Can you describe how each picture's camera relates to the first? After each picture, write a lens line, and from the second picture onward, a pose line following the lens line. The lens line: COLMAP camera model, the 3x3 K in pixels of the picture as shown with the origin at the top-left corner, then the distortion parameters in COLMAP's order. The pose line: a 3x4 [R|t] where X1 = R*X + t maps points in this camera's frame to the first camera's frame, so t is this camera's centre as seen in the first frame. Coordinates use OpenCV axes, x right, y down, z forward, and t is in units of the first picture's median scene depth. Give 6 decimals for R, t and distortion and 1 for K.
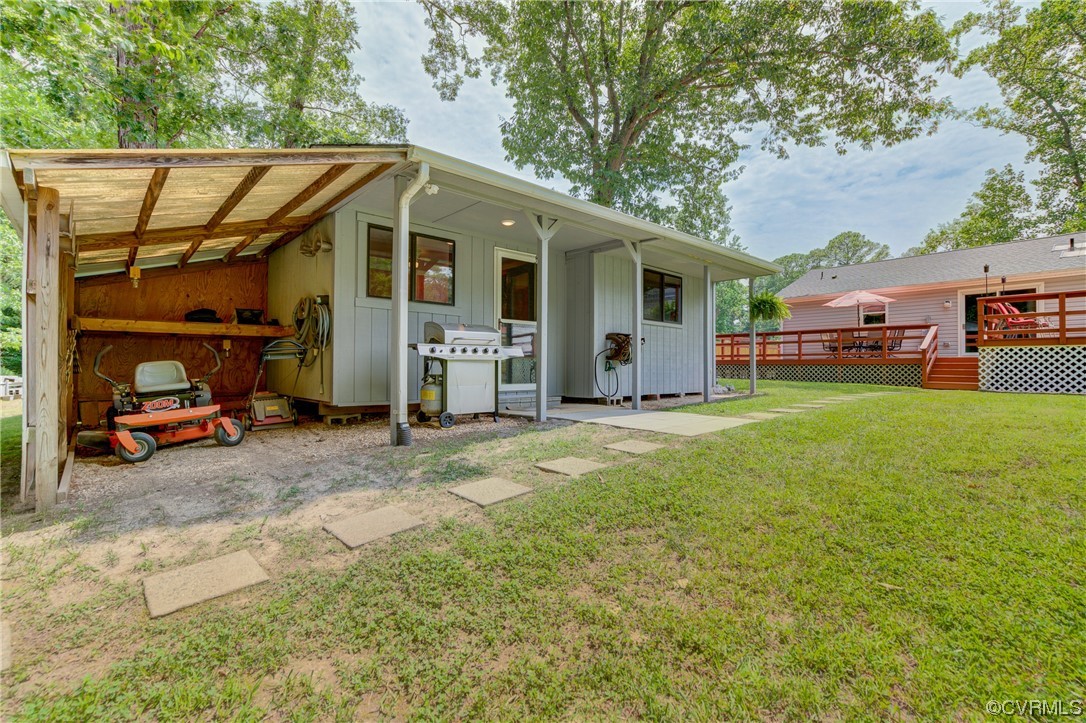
lens RADIAL K [[513.7, 0, 543.1], [0, 513.7, 366.5], [0, 0, 1]] dist [-0.010117, 0.002613]
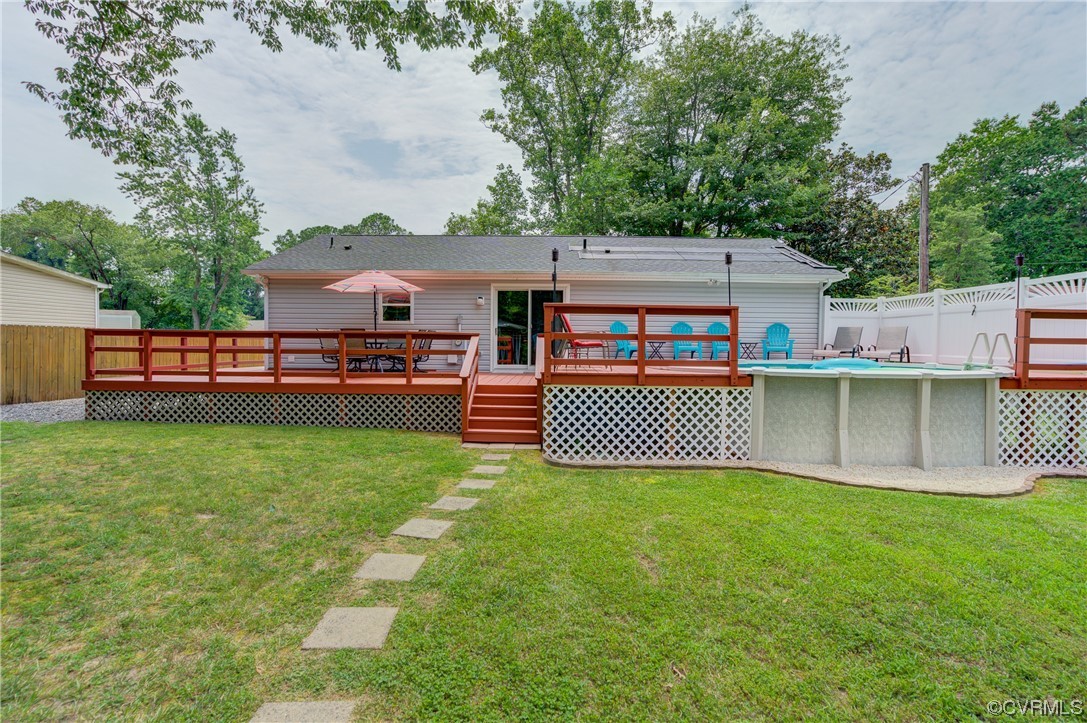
lens RADIAL K [[514.2, 0, 544.2], [0, 514.2, 355.9], [0, 0, 1]] dist [-0.010117, 0.002613]
pose [[0.663265, -0.012385, 0.748282, 0.215594], [-0.012490, 0.999541, 0.027614, -0.048299], [-0.748281, -0.027661, 0.662805, 0.322978]]
